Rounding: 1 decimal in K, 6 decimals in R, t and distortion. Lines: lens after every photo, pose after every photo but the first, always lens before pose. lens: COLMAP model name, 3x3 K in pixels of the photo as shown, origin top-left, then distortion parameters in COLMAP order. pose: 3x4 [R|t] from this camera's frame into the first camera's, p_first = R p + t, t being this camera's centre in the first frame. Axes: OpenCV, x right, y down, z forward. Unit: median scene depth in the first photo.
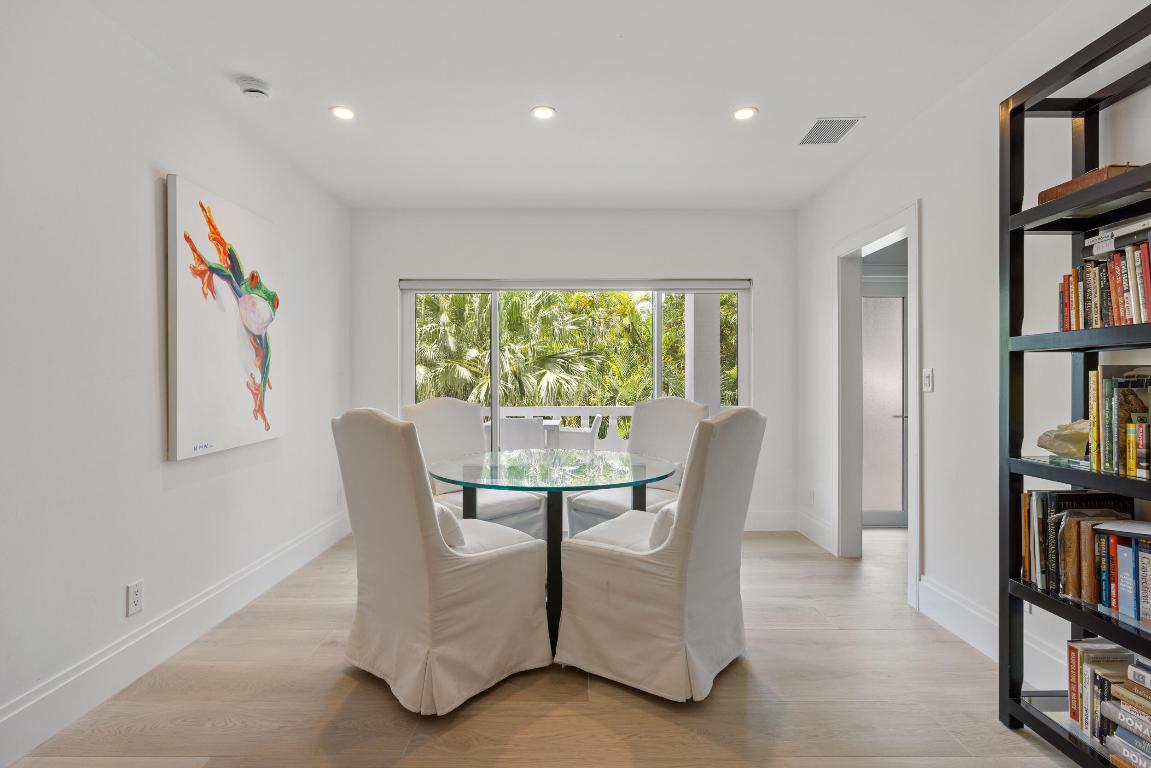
lens RADIAL K [[559.4, 0, 585.2], [0, 559.4, 385.0], [0, 0, 1]] dist [-0.003575, 0.000181]
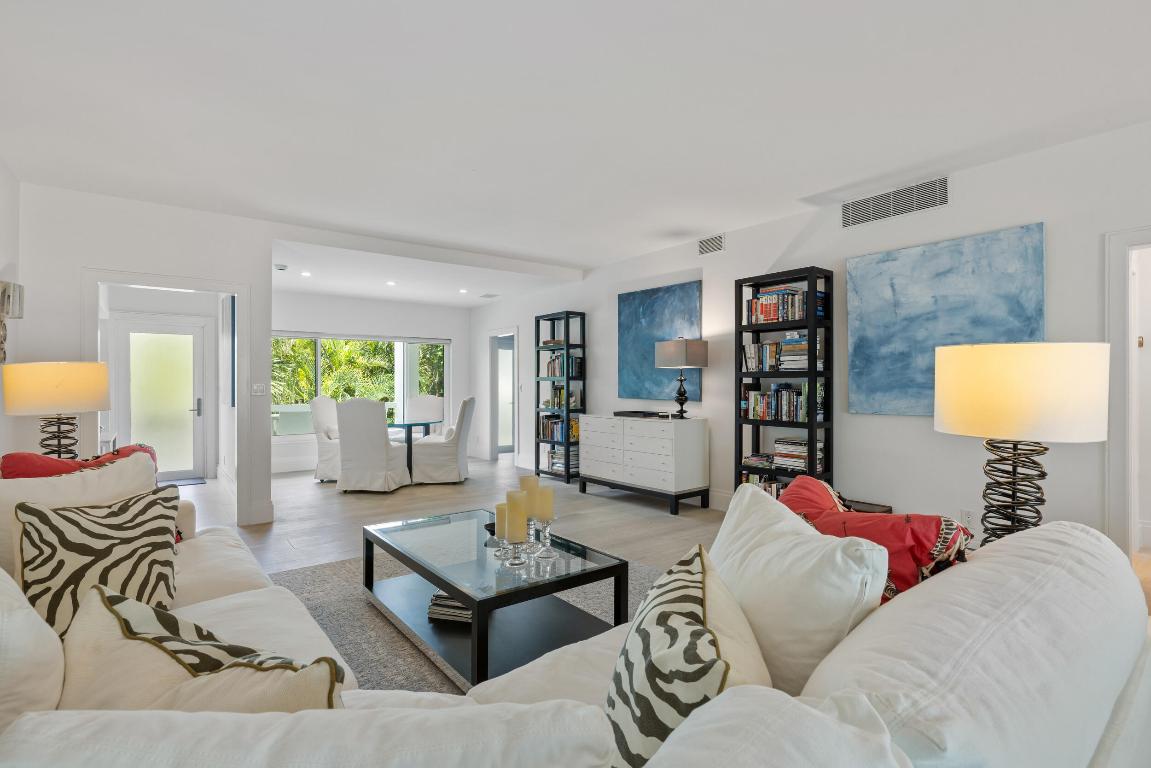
lens RADIAL K [[559.4, 0, 585.2], [0, 559.4, 385.0], [0, 0, 1]] dist [-0.003575, 0.000181]
pose [[0.797397, 0.000268, 0.603455, -1.399819], [0.002564, 0.999989, -0.003832, -0.015190], [-0.603450, 0.004603, 0.797388, -2.436157]]
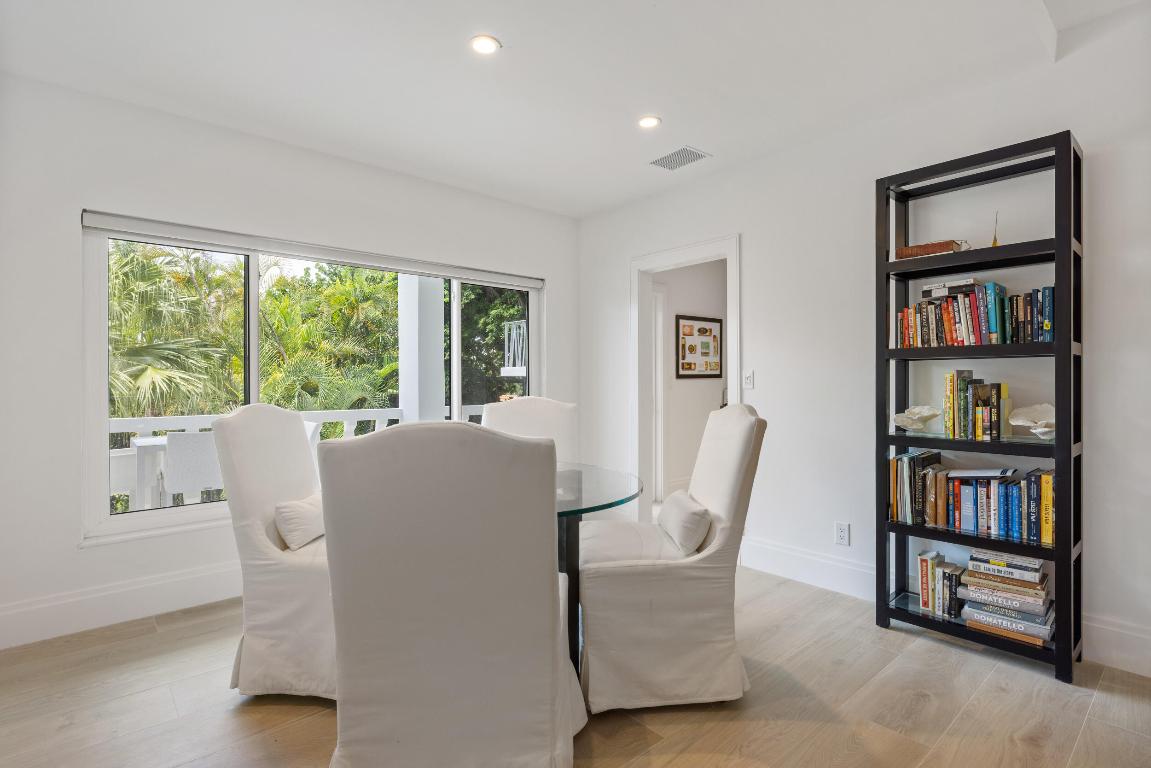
lens RADIAL K [[559.4, 0, 585.2], [0, 559.4, 385.0], [0, 0, 1]] dist [-0.003575, 0.000181]
pose [[0.750527, -0.003954, 0.660828, -0.763927], [0.003885, 0.999991, 0.001572, -0.000097], [-0.660828, 0.001387, 0.750536, 0.465030]]
